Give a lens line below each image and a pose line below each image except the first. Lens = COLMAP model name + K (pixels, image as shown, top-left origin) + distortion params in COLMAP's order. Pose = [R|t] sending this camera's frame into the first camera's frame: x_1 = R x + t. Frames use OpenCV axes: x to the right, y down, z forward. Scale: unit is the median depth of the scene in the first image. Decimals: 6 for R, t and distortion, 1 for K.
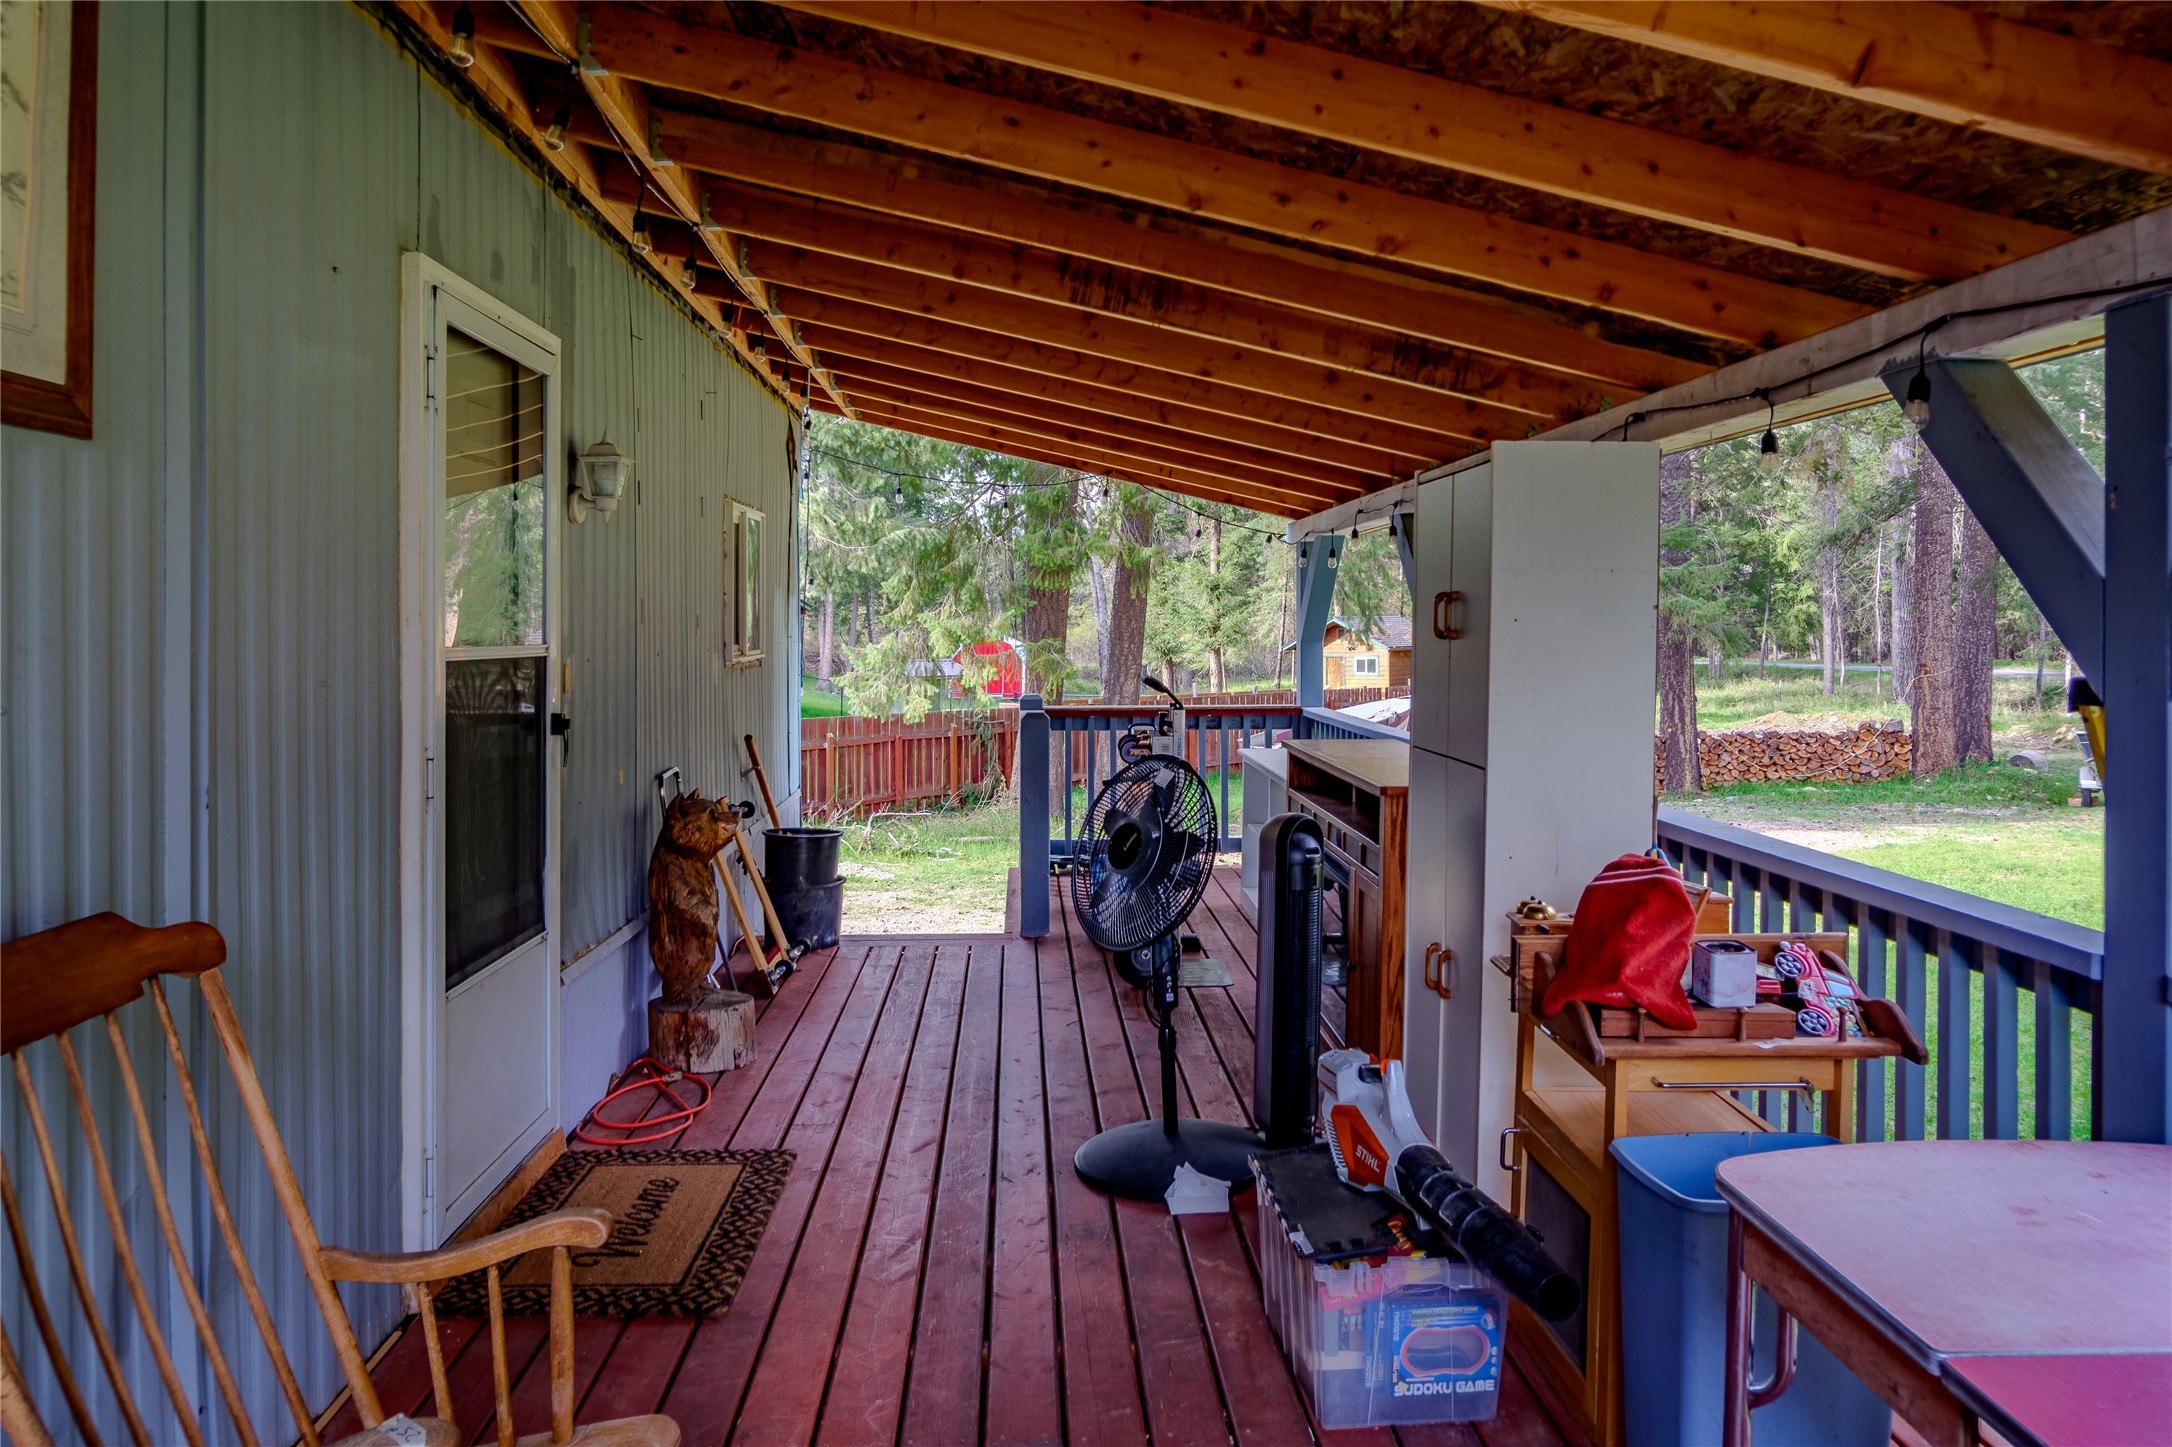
lens RADIAL K [[1436.1, 0, 1136.0], [0, 1436.1, 713.5], [0, 0, 1]] dist [-0.030061, 0.003582]
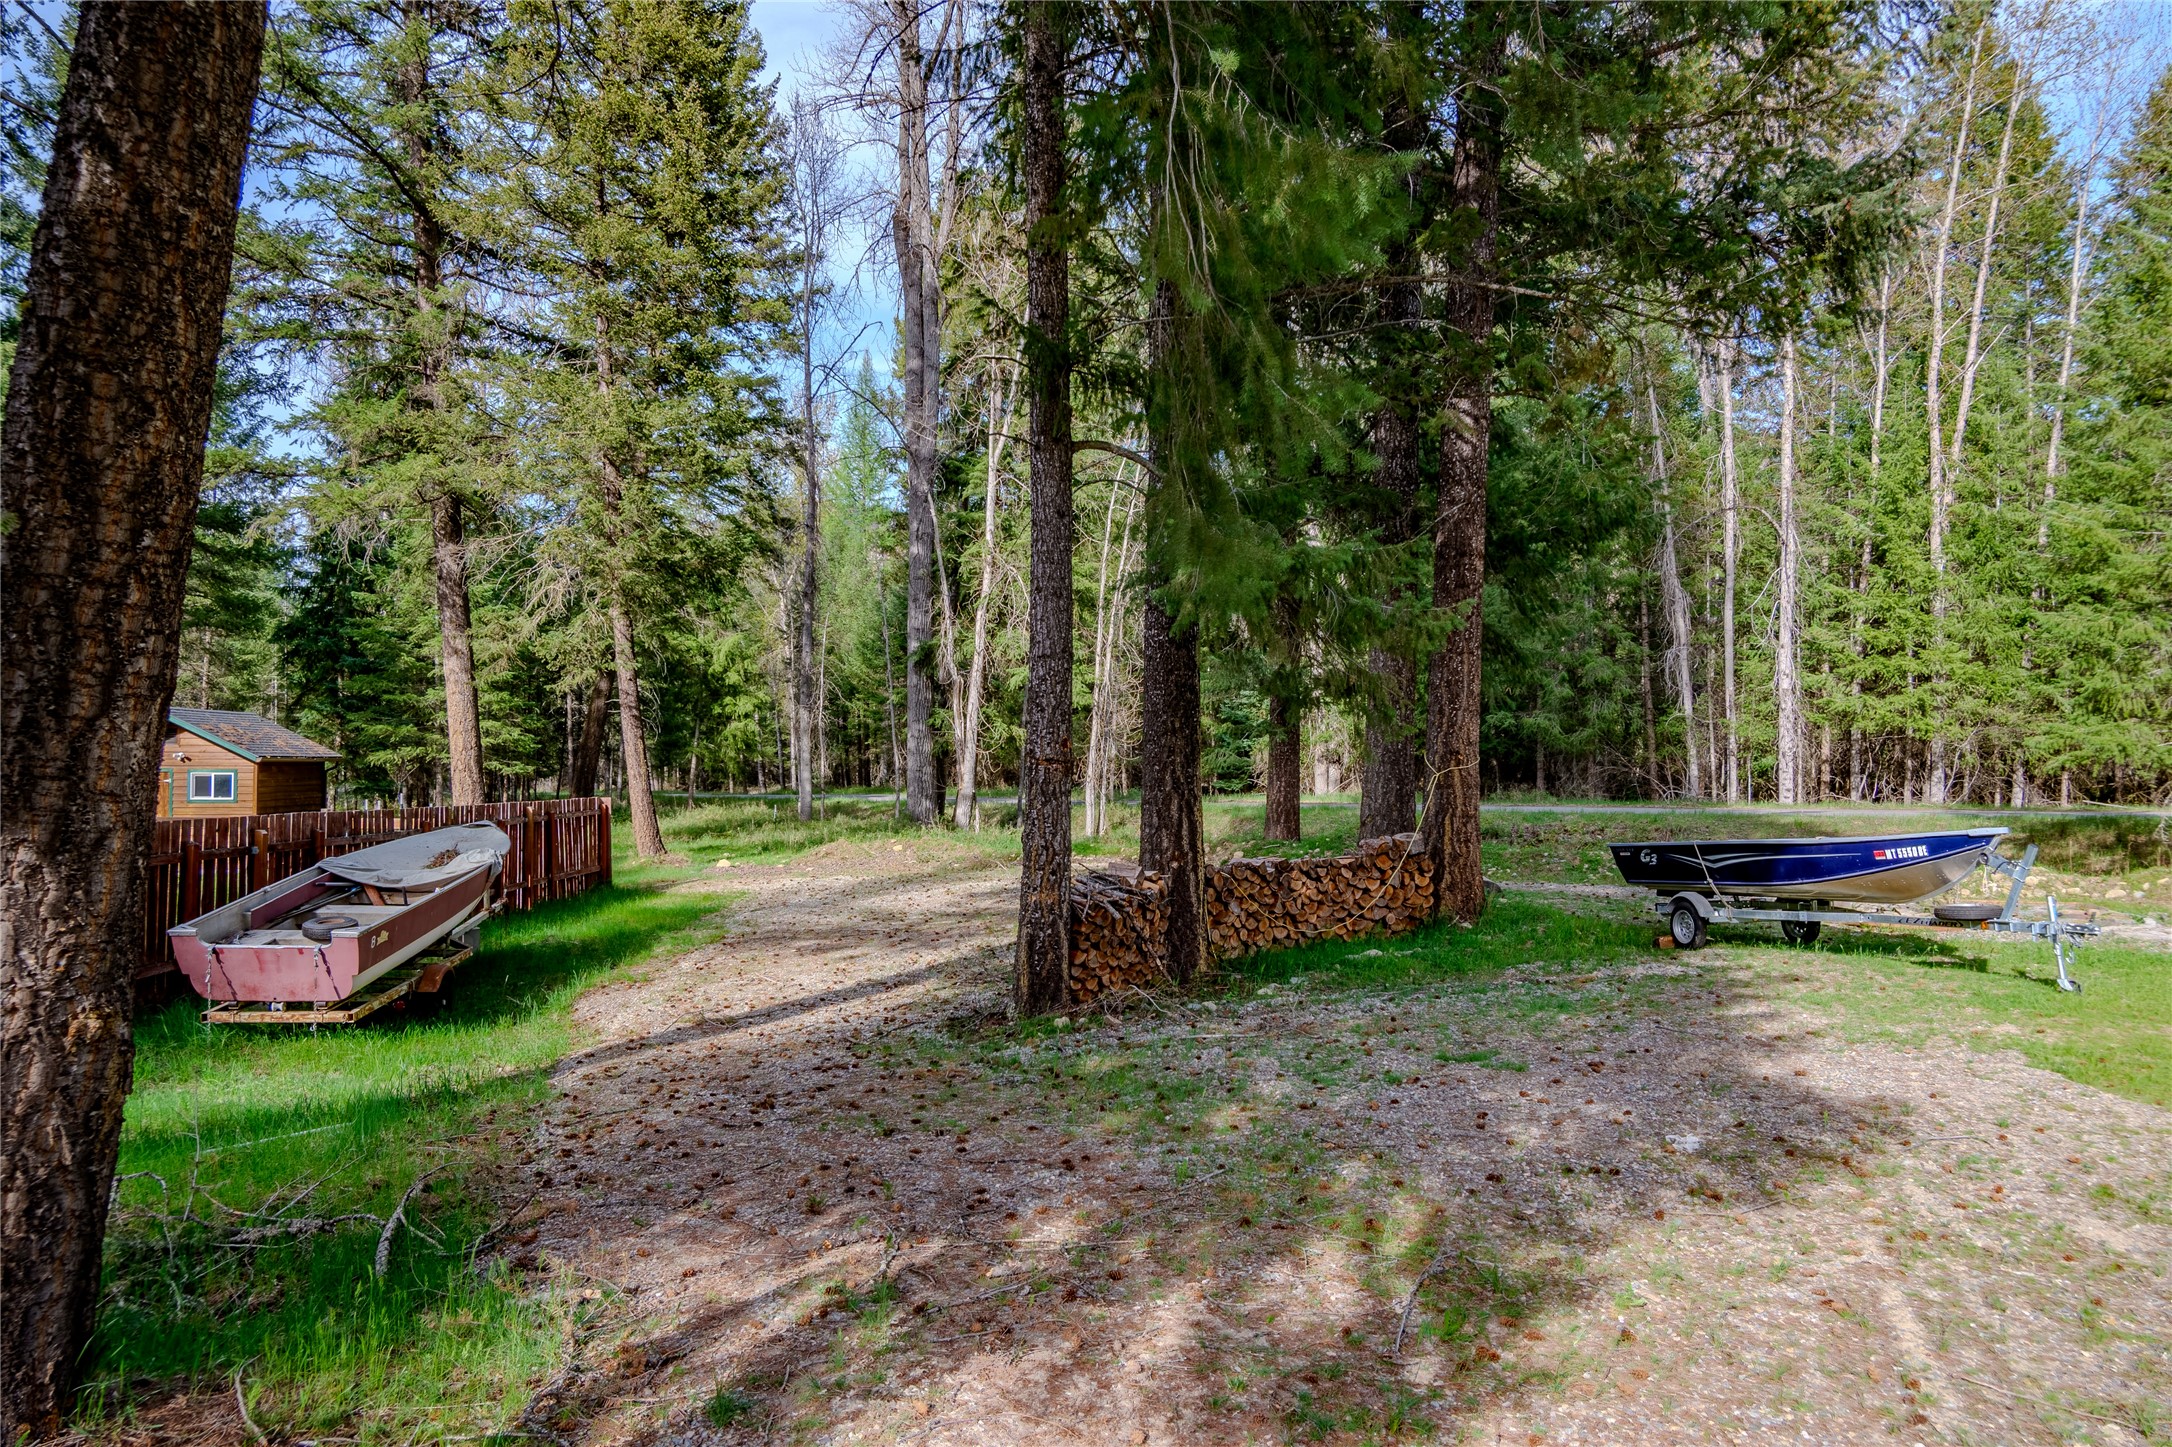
lens RADIAL K [[1436.1, 0, 1136.0], [0, 1436.1, 713.5], [0, 0, 1]] dist [-0.030061, 0.003582]
pose [[0.683365, 0.037399, 0.729119, -0.042329], [0.032761, 0.996110, -0.081799, -0.001890], [-0.729342, 0.079785, 0.679481, 0.628394]]
